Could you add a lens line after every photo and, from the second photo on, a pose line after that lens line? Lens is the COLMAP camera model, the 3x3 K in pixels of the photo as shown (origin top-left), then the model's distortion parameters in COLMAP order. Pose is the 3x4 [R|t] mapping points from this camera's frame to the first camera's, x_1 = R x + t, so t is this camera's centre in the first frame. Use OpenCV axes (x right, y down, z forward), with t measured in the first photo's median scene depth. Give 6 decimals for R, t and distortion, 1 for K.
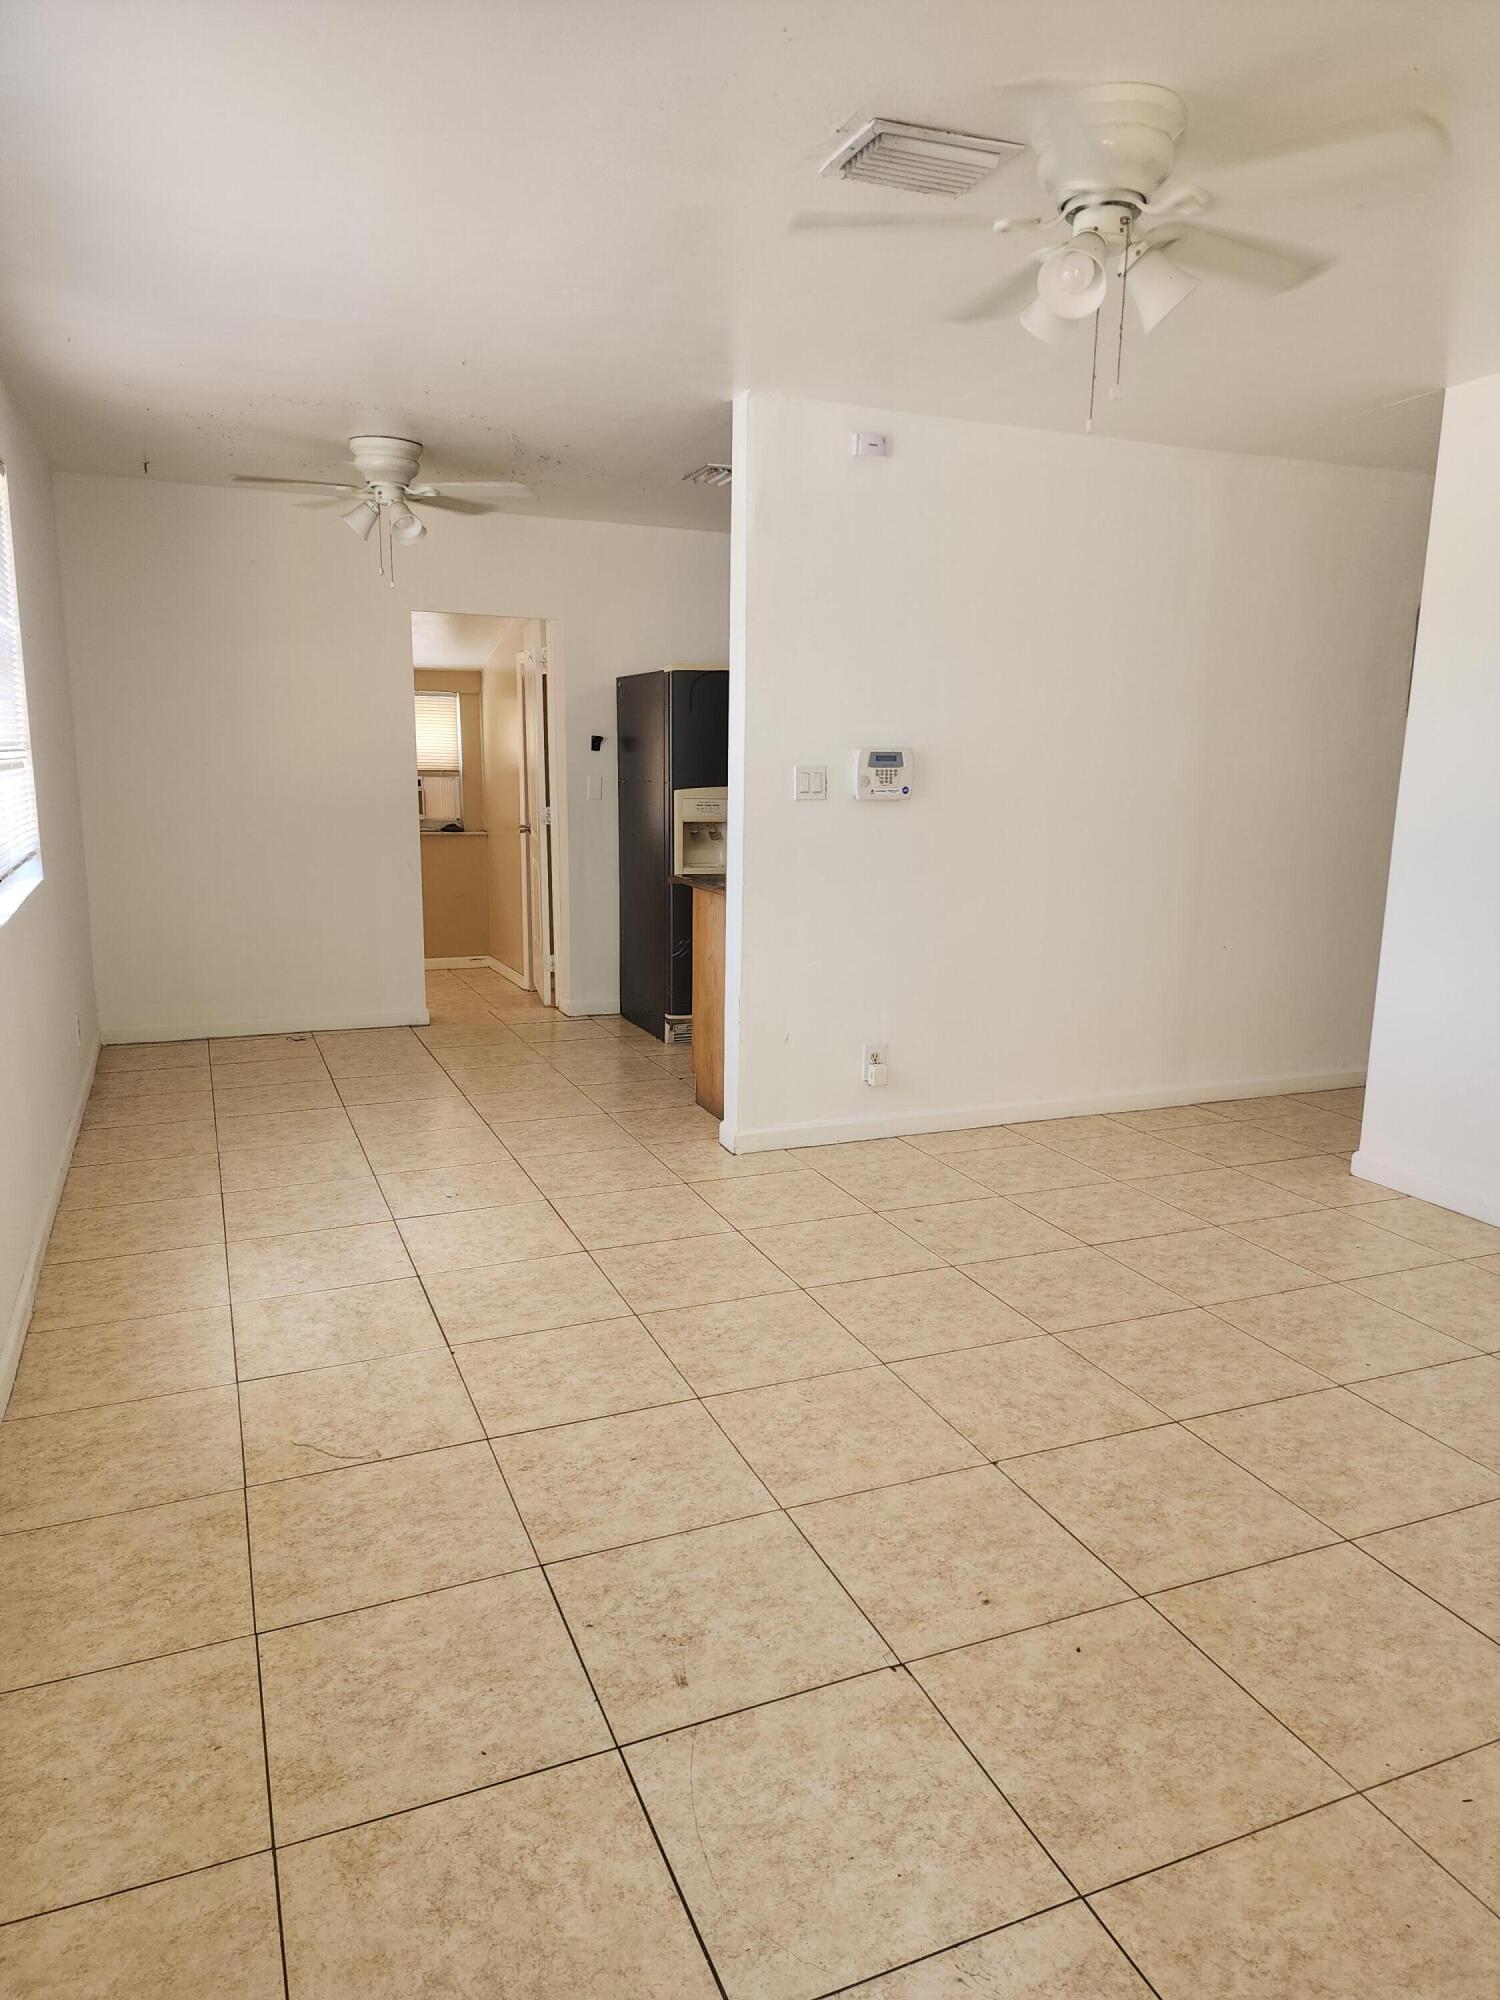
lens RADIAL K [[1336.4, 0, 758.5], [0, 1336.4, 1007.5], [0, 0, 1]] dist [0.077730, -0.075111]
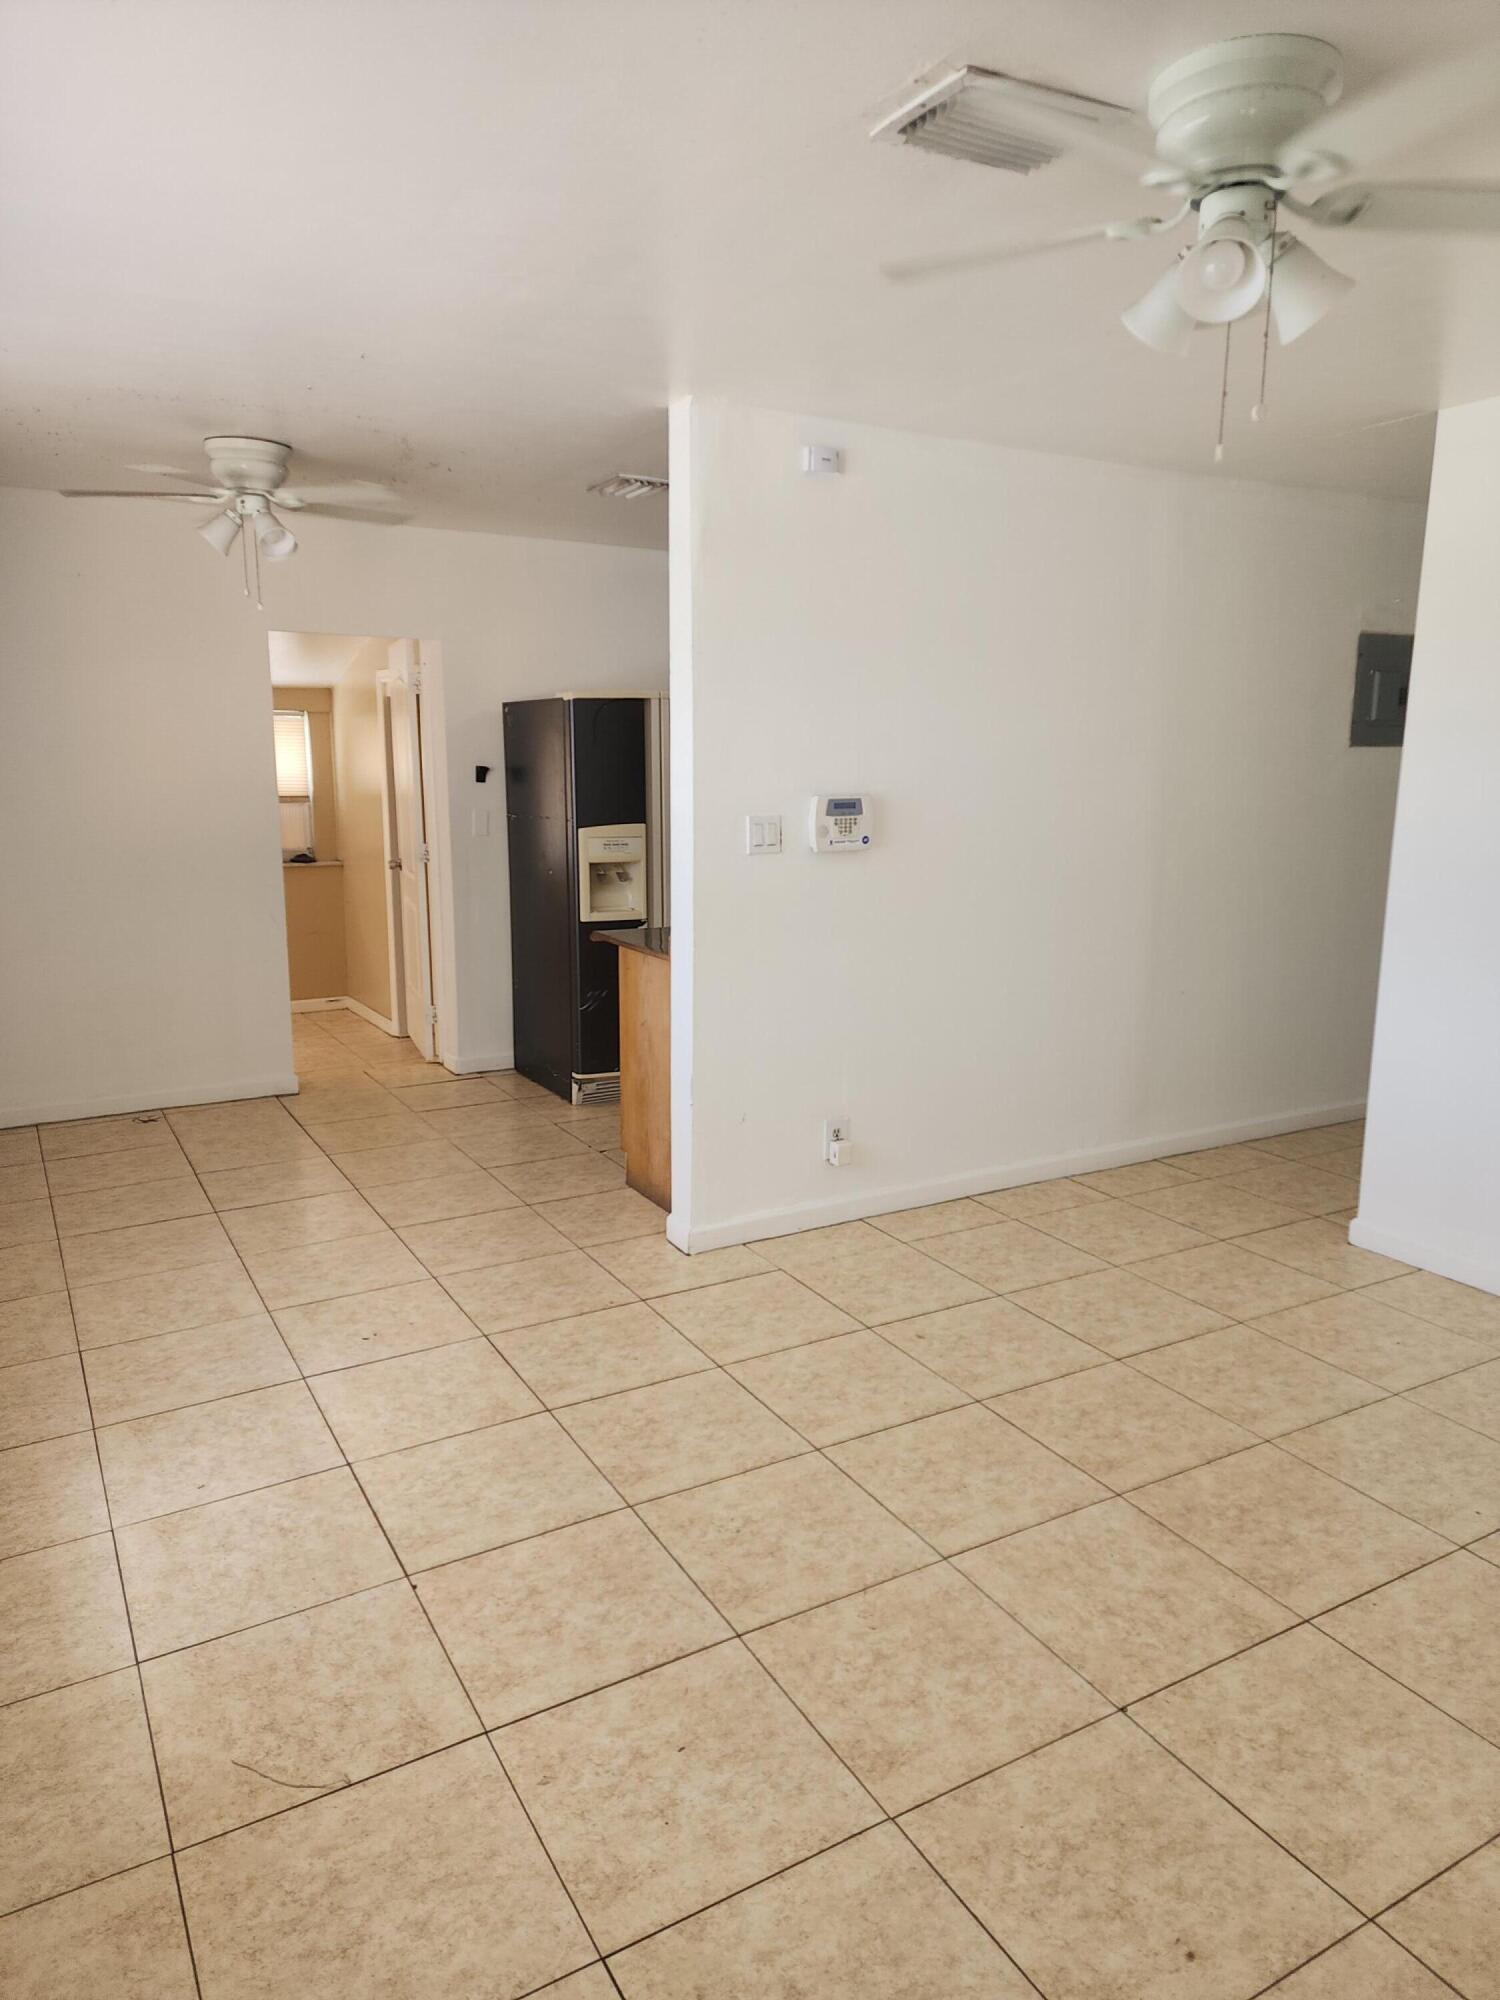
lens RADIAL K [[1334.9, 0, 755.7], [0, 1334.9, 986.7], [0, 0, 1]] dist [0.079471, -0.067296]
pose [[0.992185, -0.031177, 0.120818, -0.076559], [0.032647, 0.999415, -0.010209, -0.057323], [-0.120429, 0.014073, 0.992622, 0.118481]]
